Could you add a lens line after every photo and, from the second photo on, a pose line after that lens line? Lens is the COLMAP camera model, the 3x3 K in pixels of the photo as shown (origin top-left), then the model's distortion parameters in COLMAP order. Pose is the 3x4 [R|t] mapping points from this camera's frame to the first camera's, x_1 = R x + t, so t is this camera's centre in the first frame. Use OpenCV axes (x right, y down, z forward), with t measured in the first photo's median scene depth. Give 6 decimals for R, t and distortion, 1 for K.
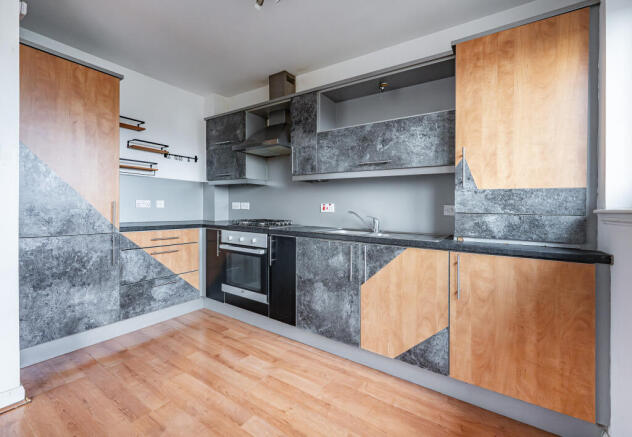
lens RADIAL K [[274.3, 0, 317.0], [0, 274.3, 207.1], [0, 0, 1]] dist [0.000171, 0.000293]
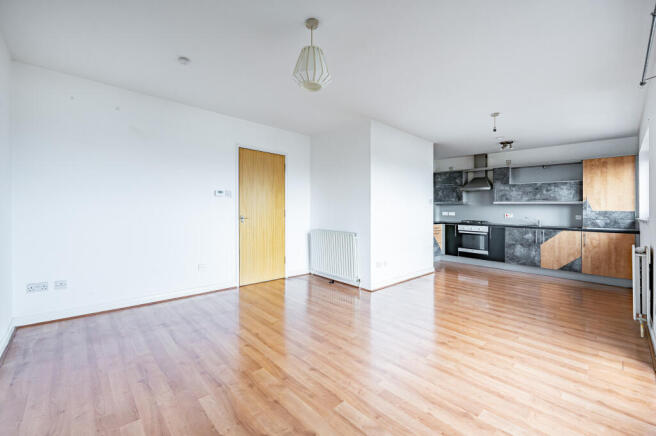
lens RADIAL K [[274.3, 0, 313.0], [0, 274.3, 207.0], [0, 0, 1]] dist [0.001128, 0.000342]
pose [[0.964712, -0.007273, -0.263208, -1.229256], [0.005861, 0.999964, -0.006148, -0.083219], [0.263244, 0.004388, 0.964719, -2.111723]]
